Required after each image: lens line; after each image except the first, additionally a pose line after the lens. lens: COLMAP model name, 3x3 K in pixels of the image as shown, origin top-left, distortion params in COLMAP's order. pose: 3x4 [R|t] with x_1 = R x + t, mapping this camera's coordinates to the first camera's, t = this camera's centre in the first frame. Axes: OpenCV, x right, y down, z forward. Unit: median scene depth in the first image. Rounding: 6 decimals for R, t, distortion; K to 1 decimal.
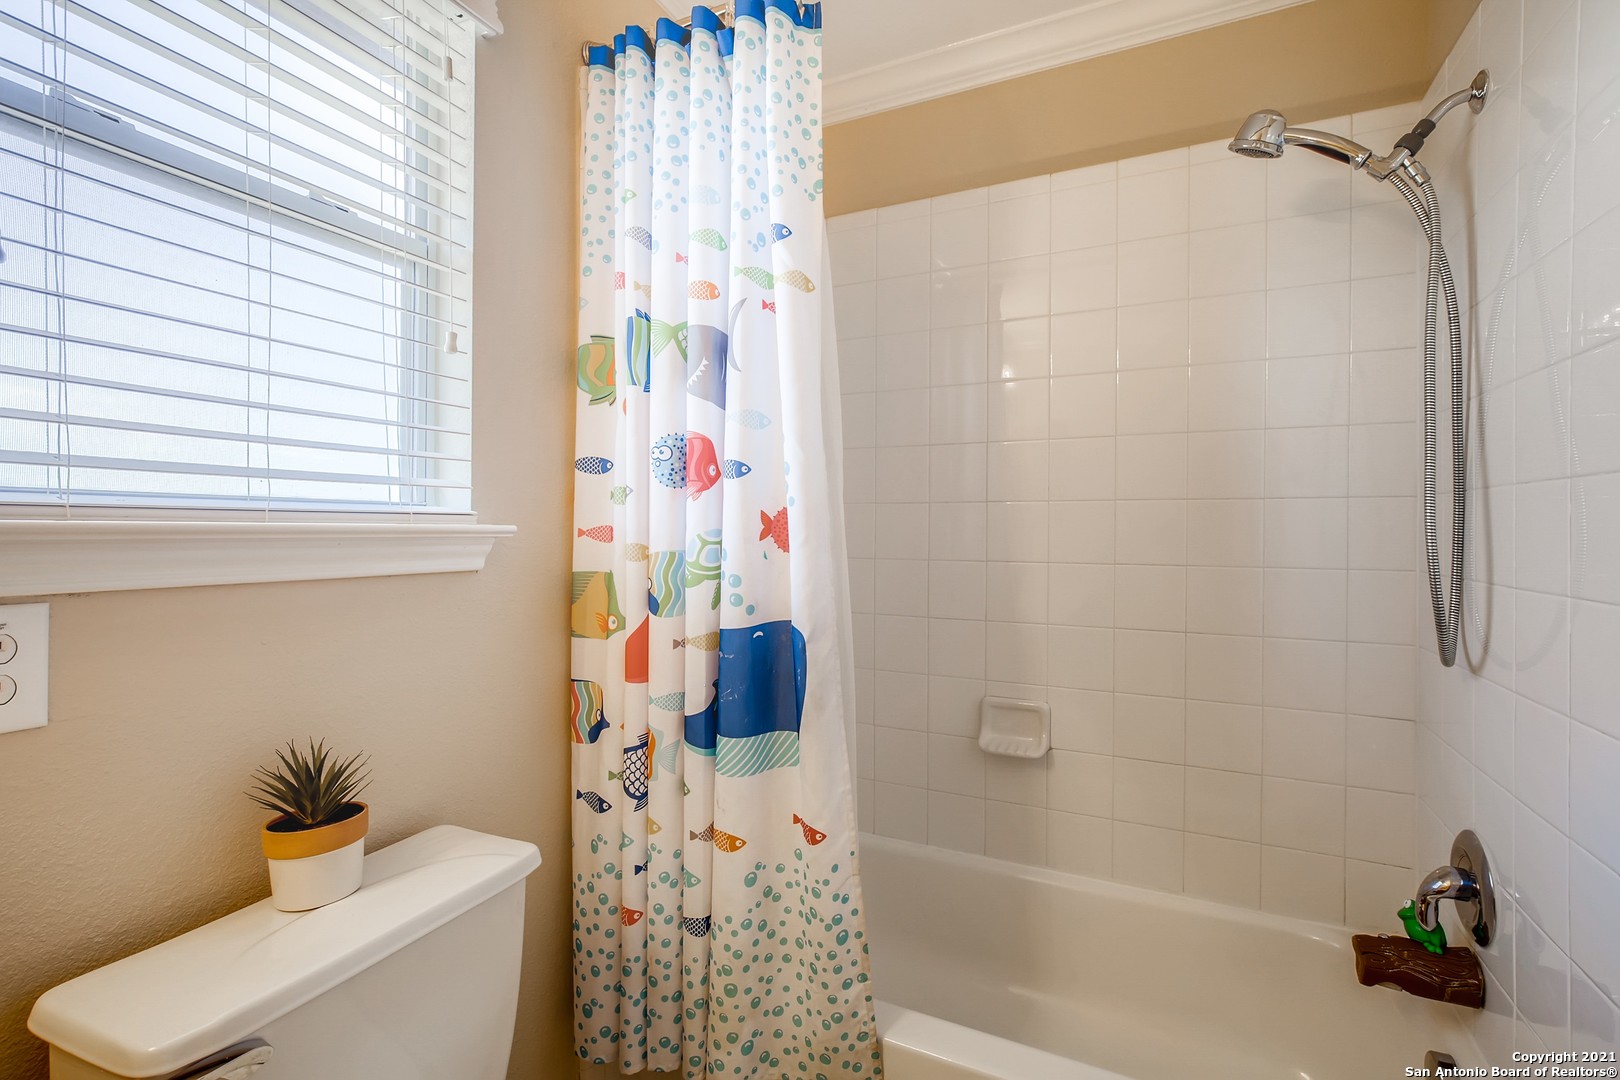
lens RADIAL K [[728.5, 0, 812.0], [0, 728.5, 526.0], [0, 0, 1]] dist [-0.000138, 0.000340]
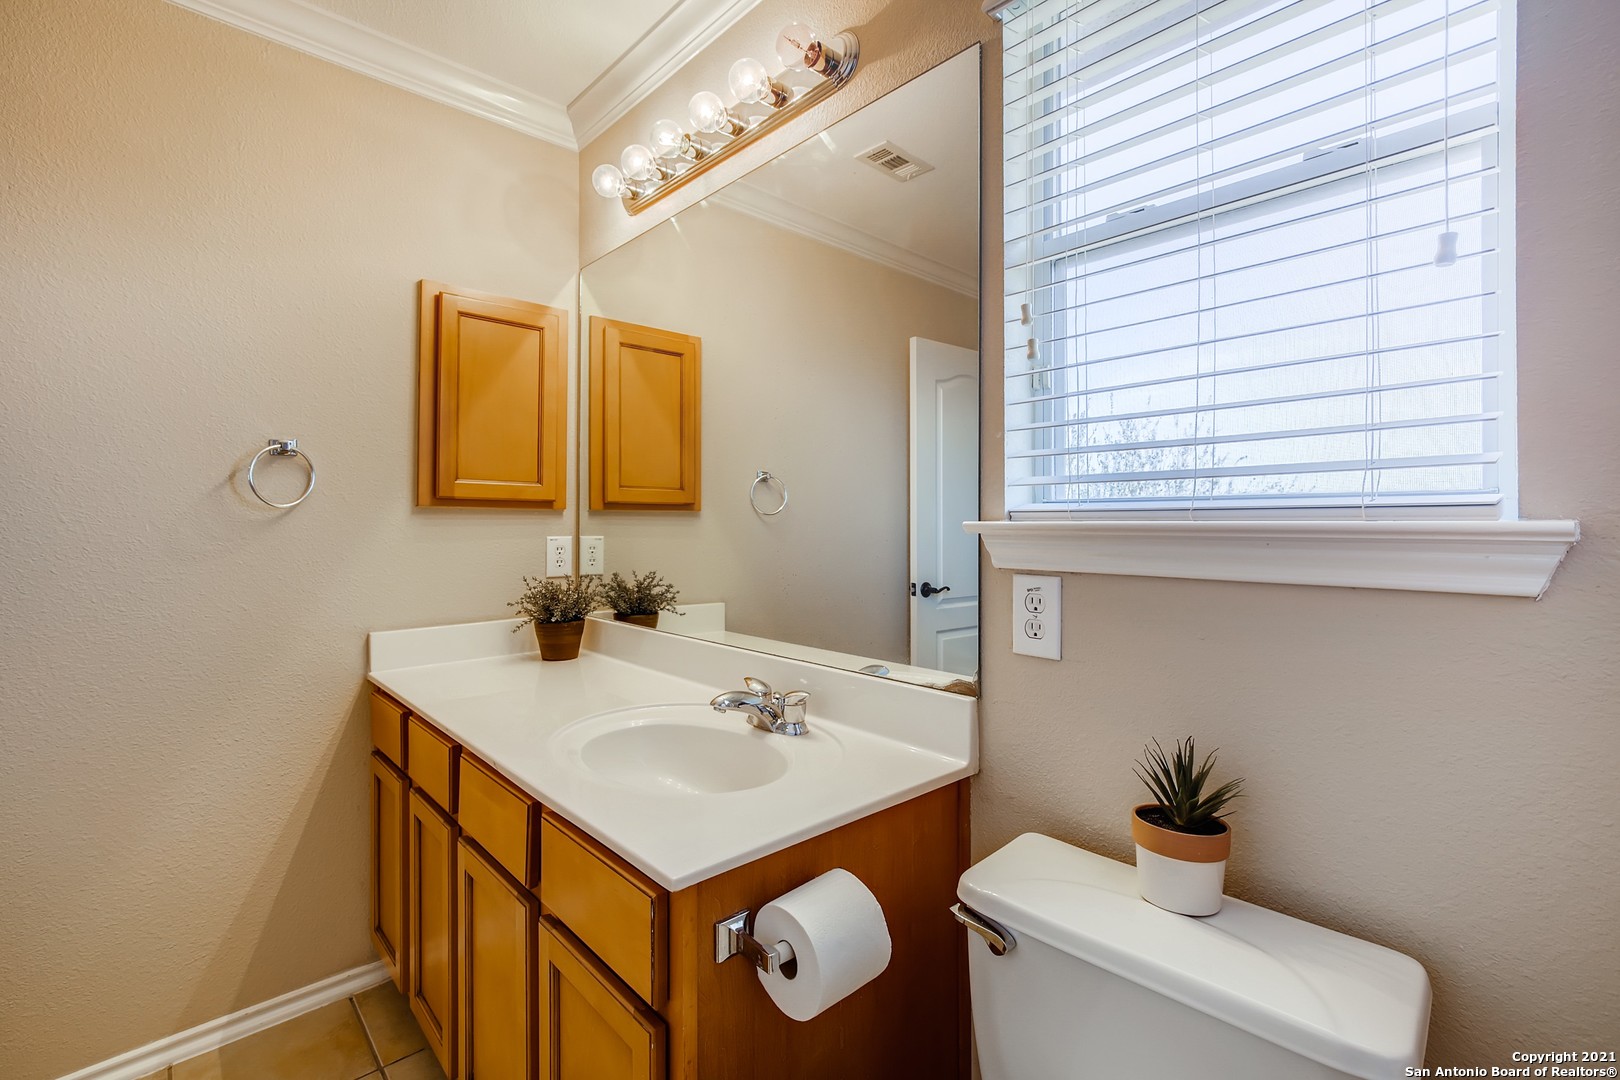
lens RADIAL K [[728.5, 0, 806.5], [0, 728.5, 532.6], [0, 0, 1]] dist [-0.000138, 0.000340]
pose [[-0.372921, 0.006044, -0.927843, 0.376193], [0.001397, 0.999981, 0.005953, 0.004568], [0.927862, 0.000924, -0.372923, 0.757012]]
